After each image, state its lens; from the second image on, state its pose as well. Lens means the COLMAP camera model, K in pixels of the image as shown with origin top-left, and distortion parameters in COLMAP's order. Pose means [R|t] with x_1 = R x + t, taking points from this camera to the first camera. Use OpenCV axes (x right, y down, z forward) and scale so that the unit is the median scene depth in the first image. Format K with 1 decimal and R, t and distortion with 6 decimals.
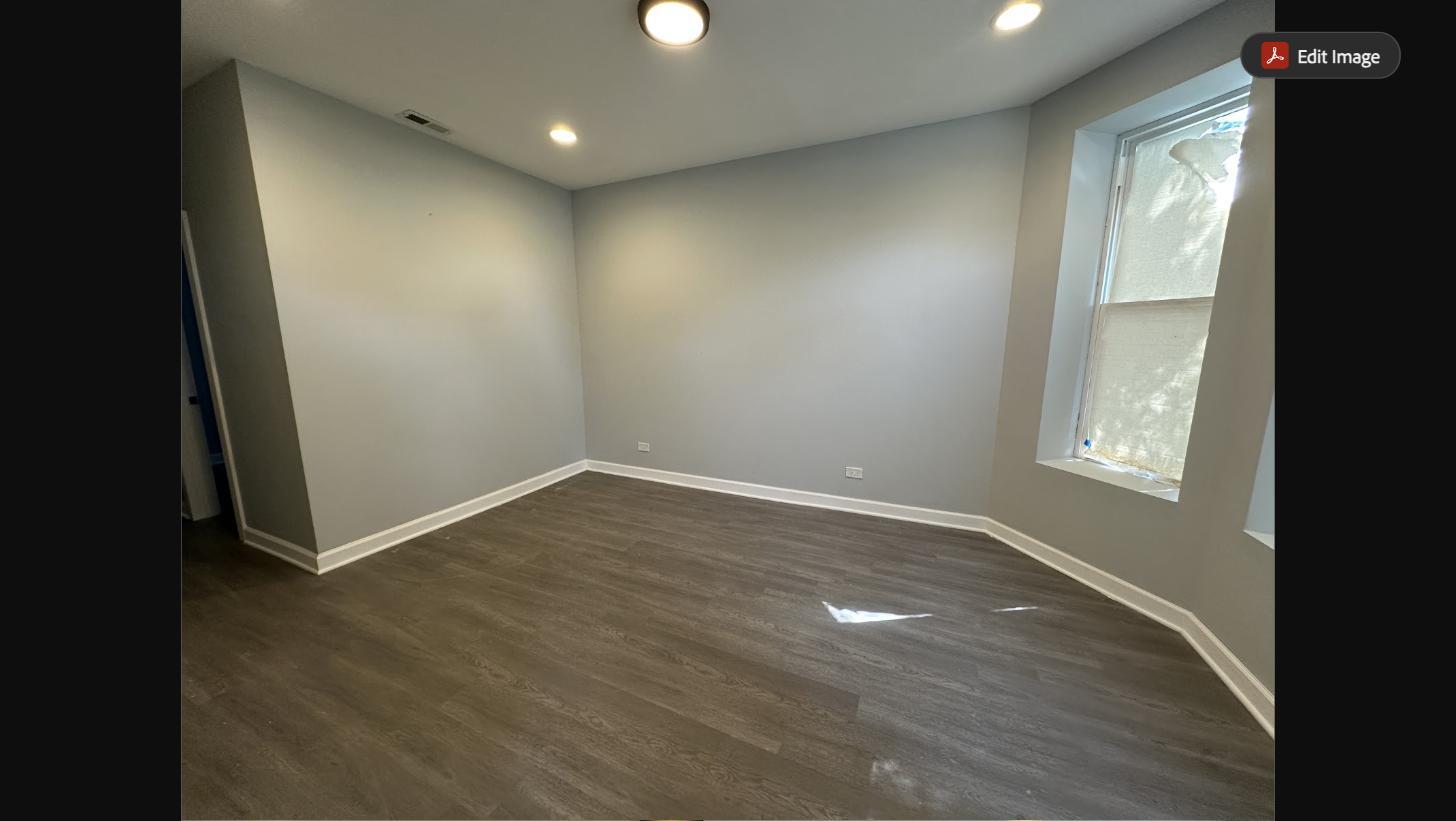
lens RADIAL K [[435.3, 0, 728.0], [0, 435.3, 410.5], [0, 0, 1]] dist [-0.001118, -0.000004]
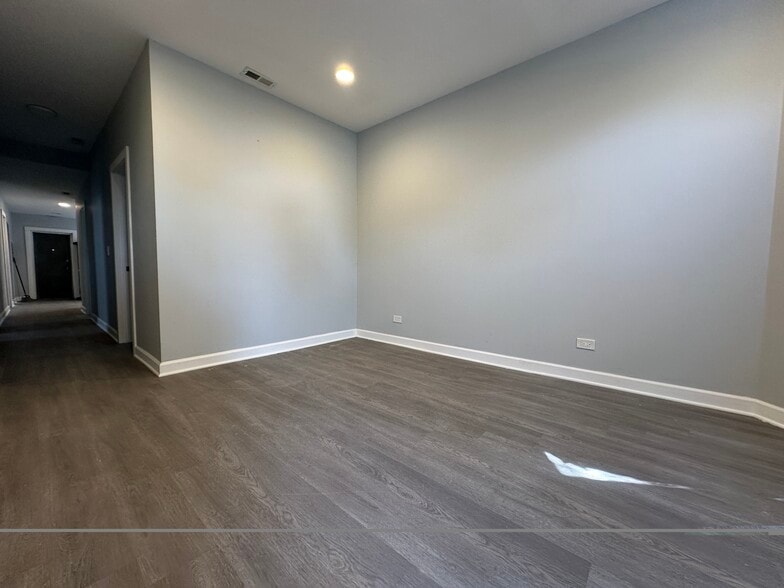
lens RADIAL K [[310.8, 0, 392.0], [0, 310.8, 294.0], [0, 0, 1]] dist [-0.000317, -0.000086]
pose [[0.960339, 0.027816, -0.277445, 0.065993], [-0.056103, 0.993939, -0.094541, 0.162087], [0.273134, 0.106357, 0.956078, 0.206464]]
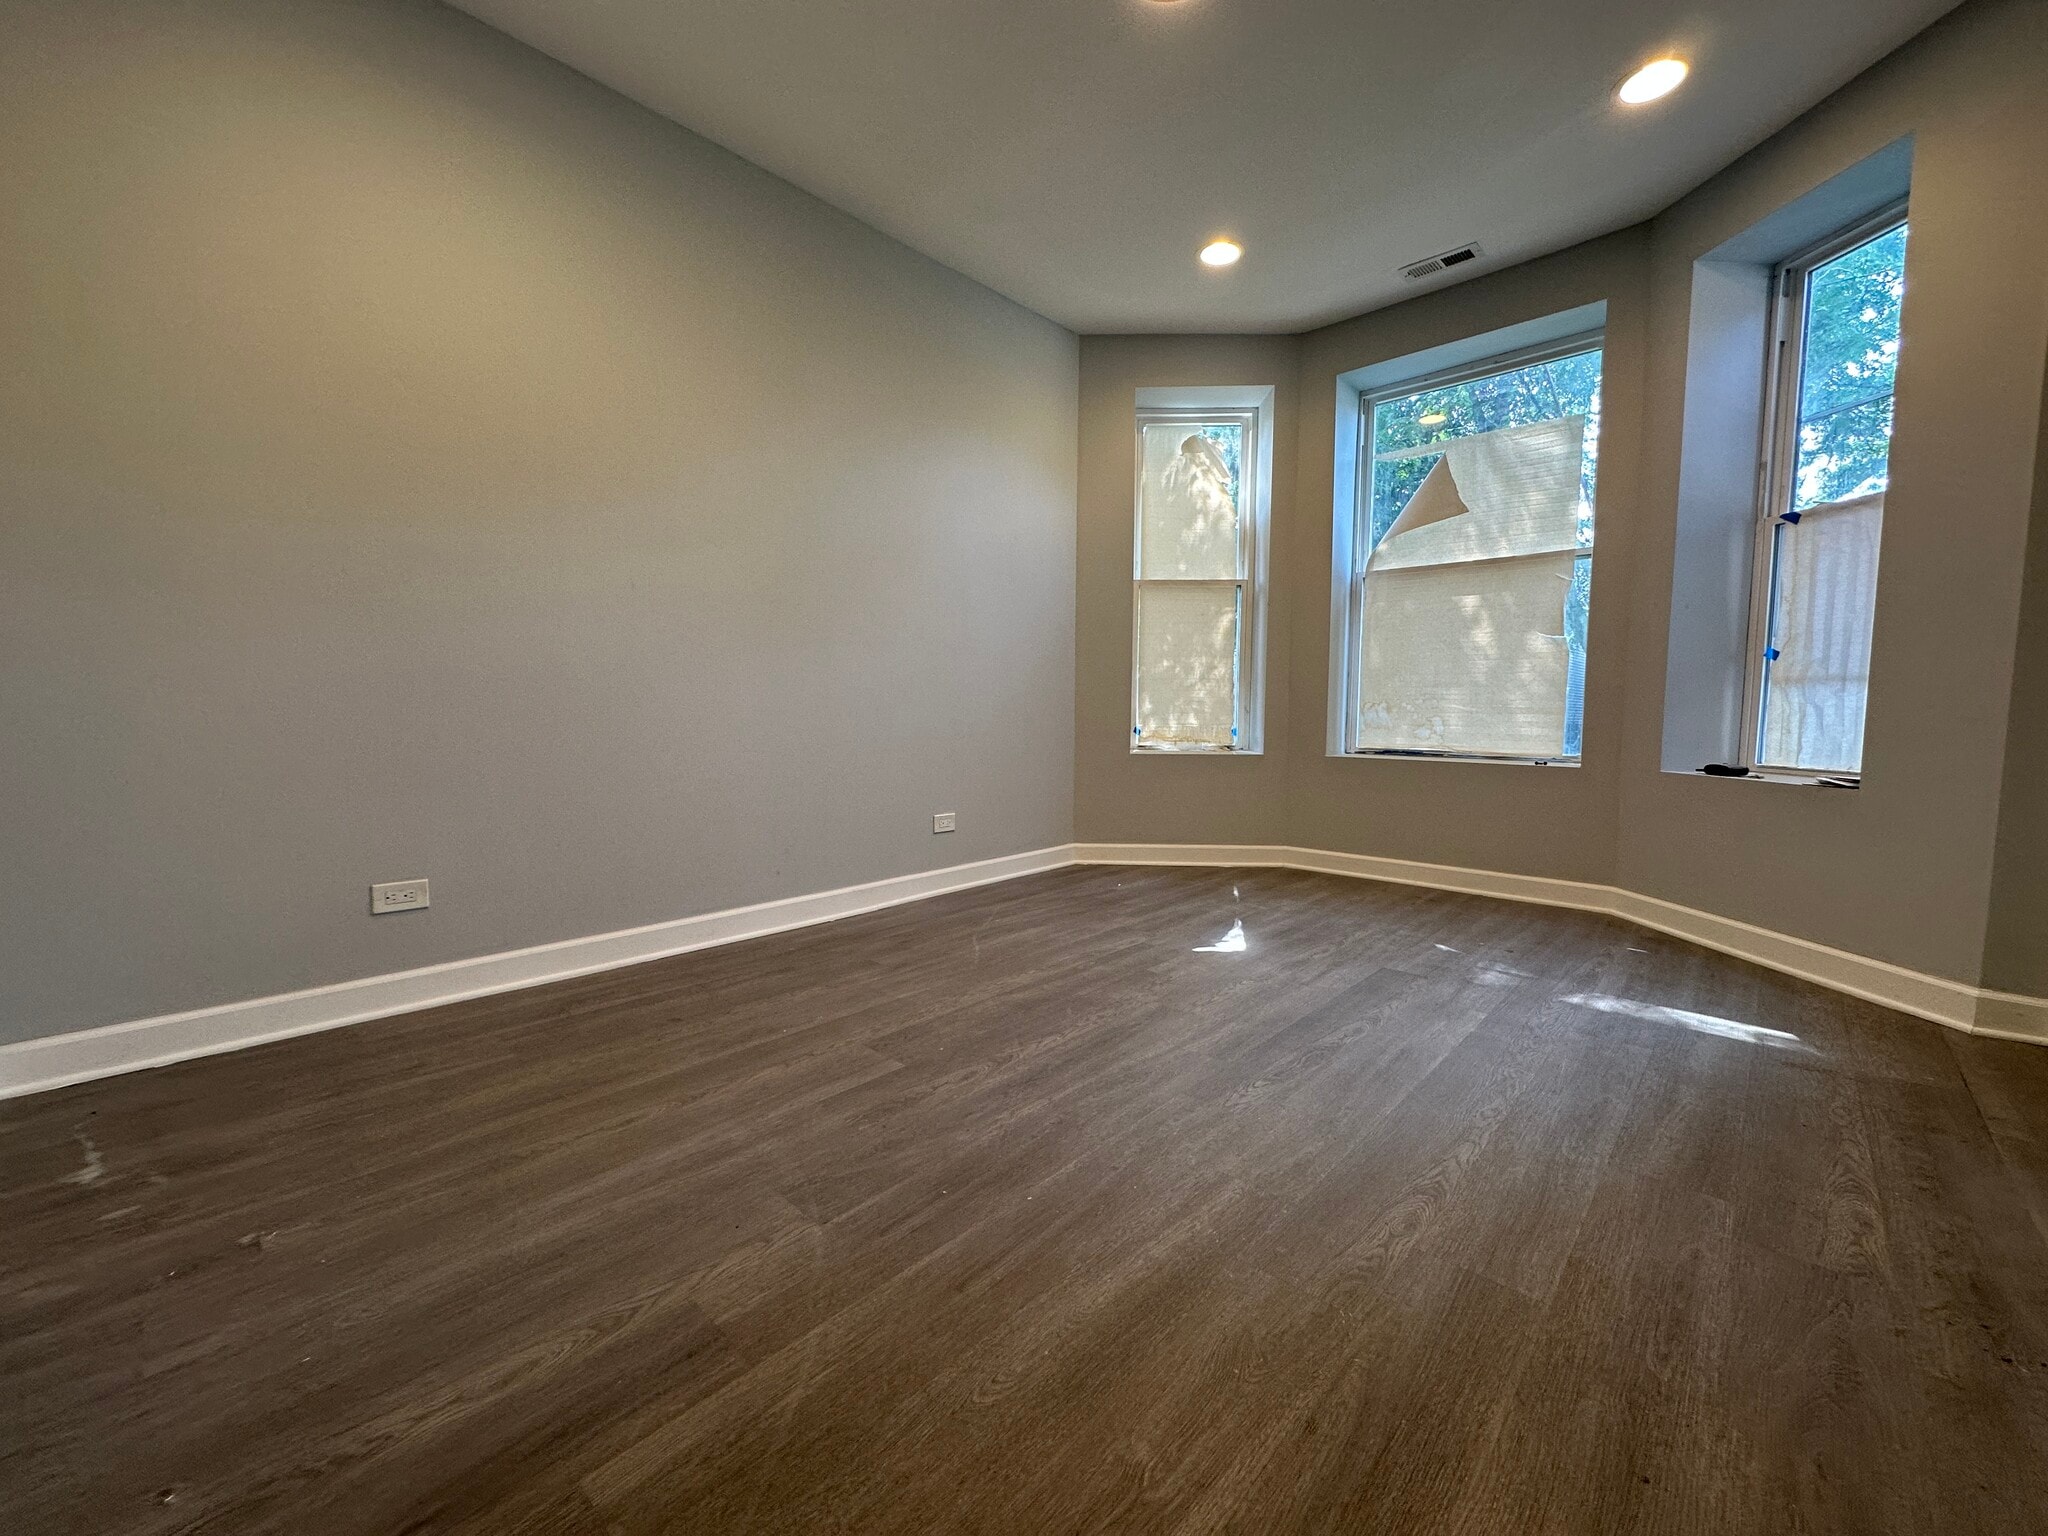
lens RADIAL K [[812.0, 0, 1024.0], [0, 812.0, 768.0], [0, 0, 1]] dist [-0.000317, -0.000086]
pose [[0.318943, -0.070104, 0.945178, -0.925903], [0.152588, 0.988050, 0.021794, 0.085325], [-0.935410, 0.137271, 0.325828, 0.721101]]
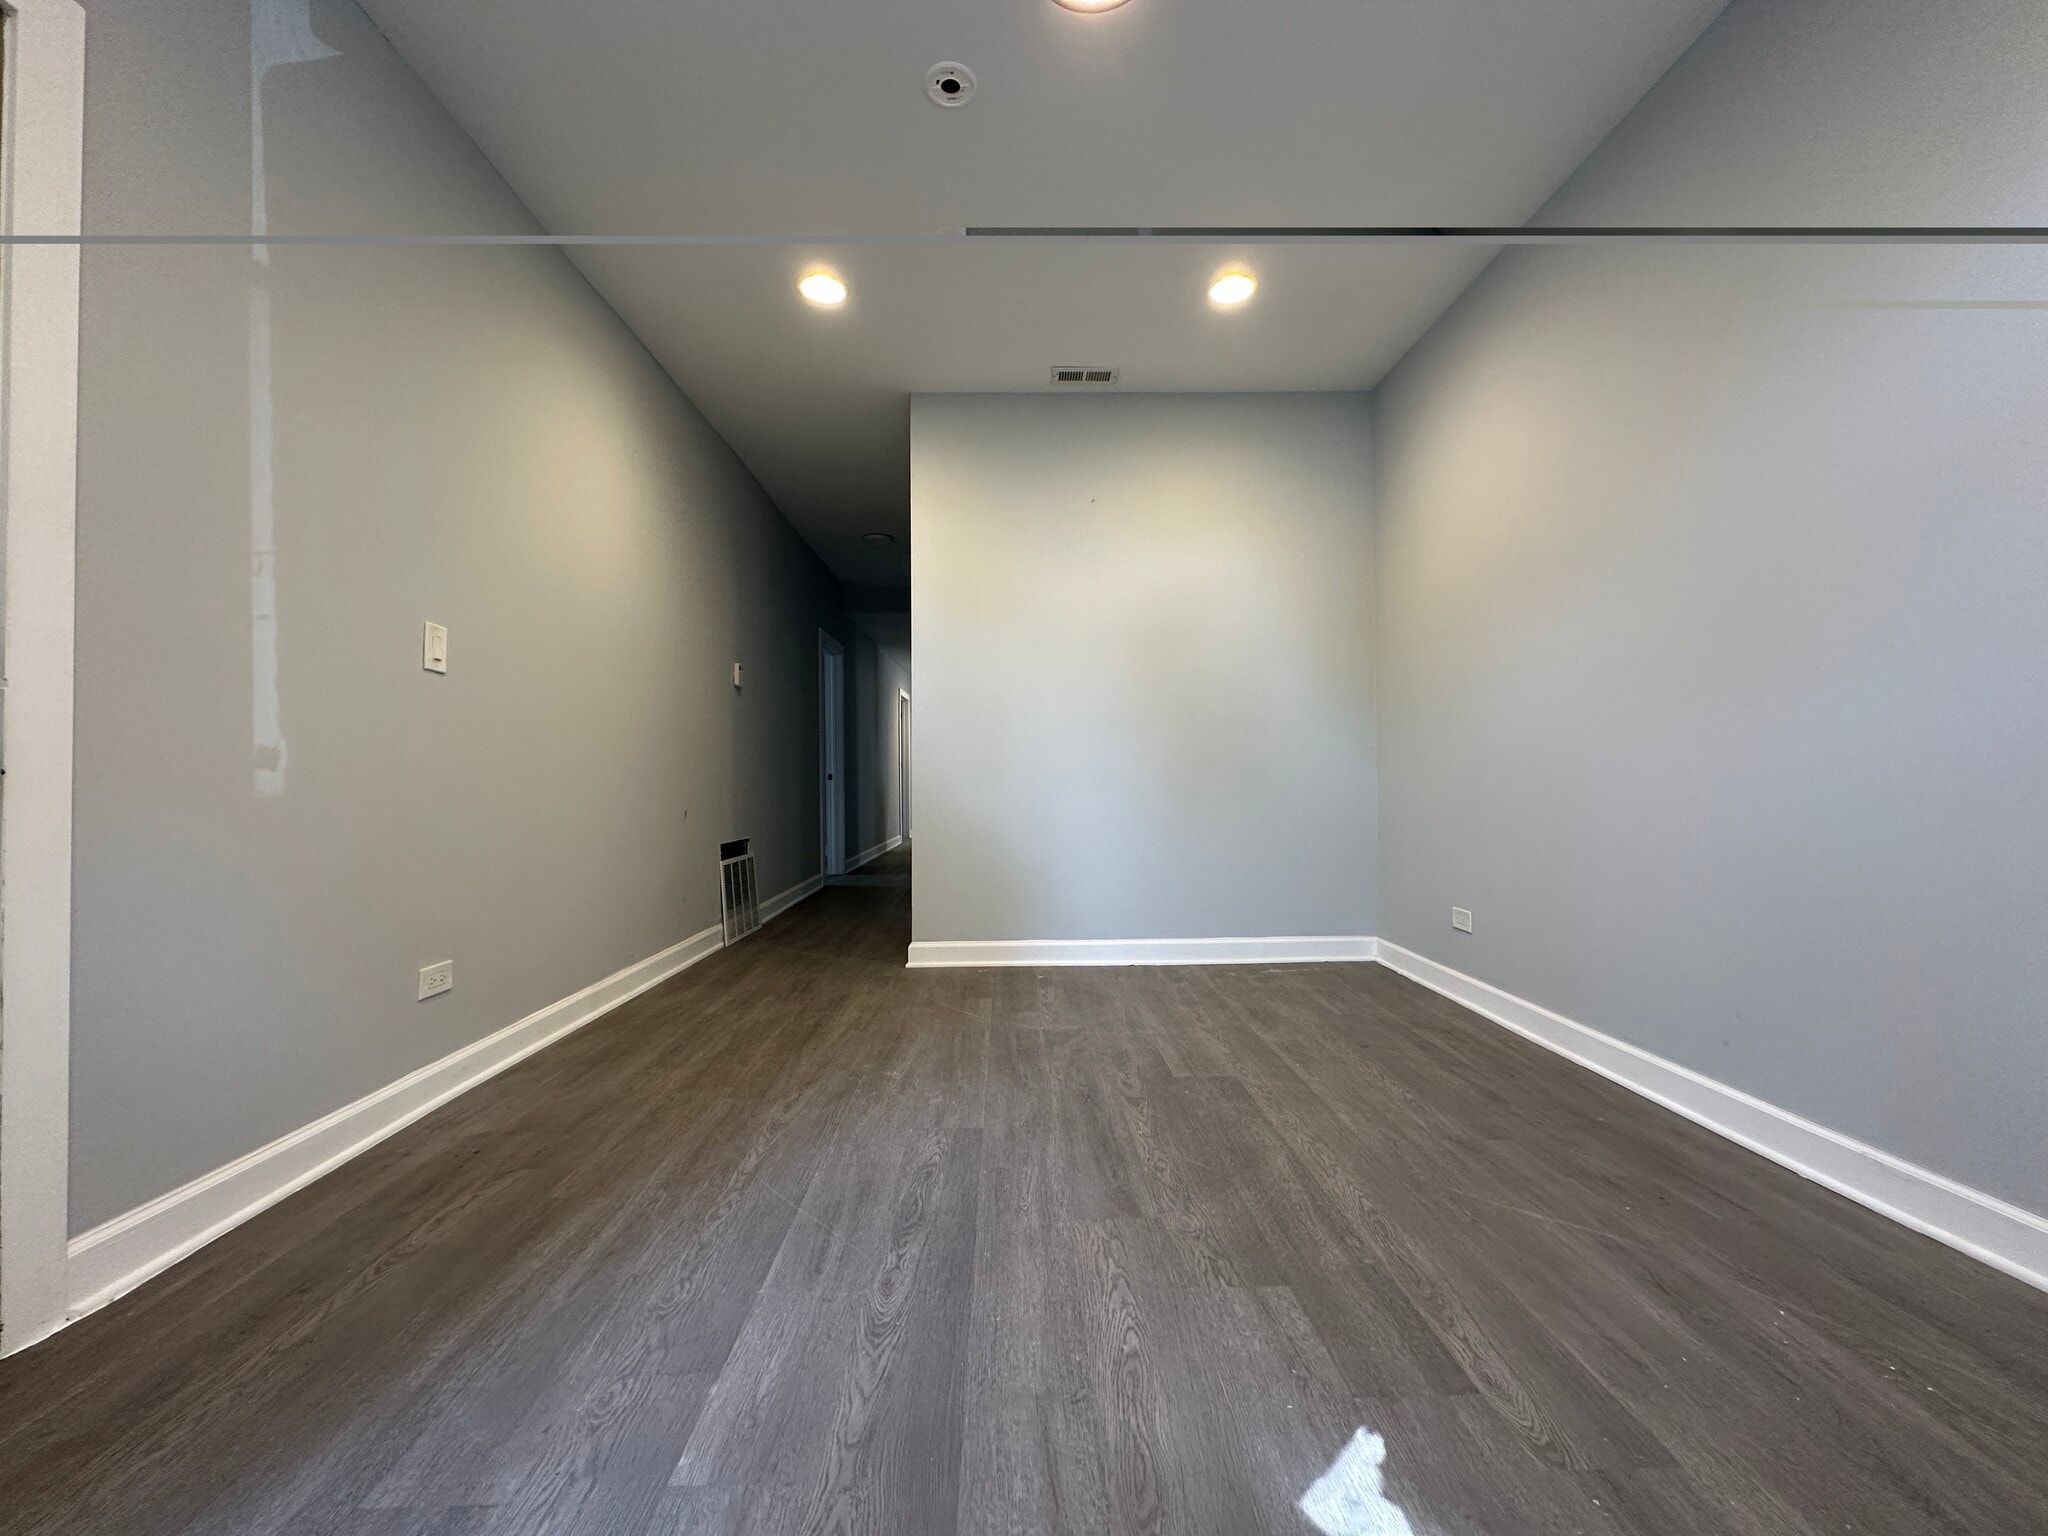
lens RADIAL K [[812.0, 0, 1024.0], [0, 812.0, 768.0], [0, 0, 1]] dist [-0.000317, -0.000086]
pose [[0.434584, -0.013989, -0.900523, 0.503969], [-0.144140, 0.985911, -0.084876, 0.113103], [0.889022, 0.166687, 0.426445, 0.497565]]
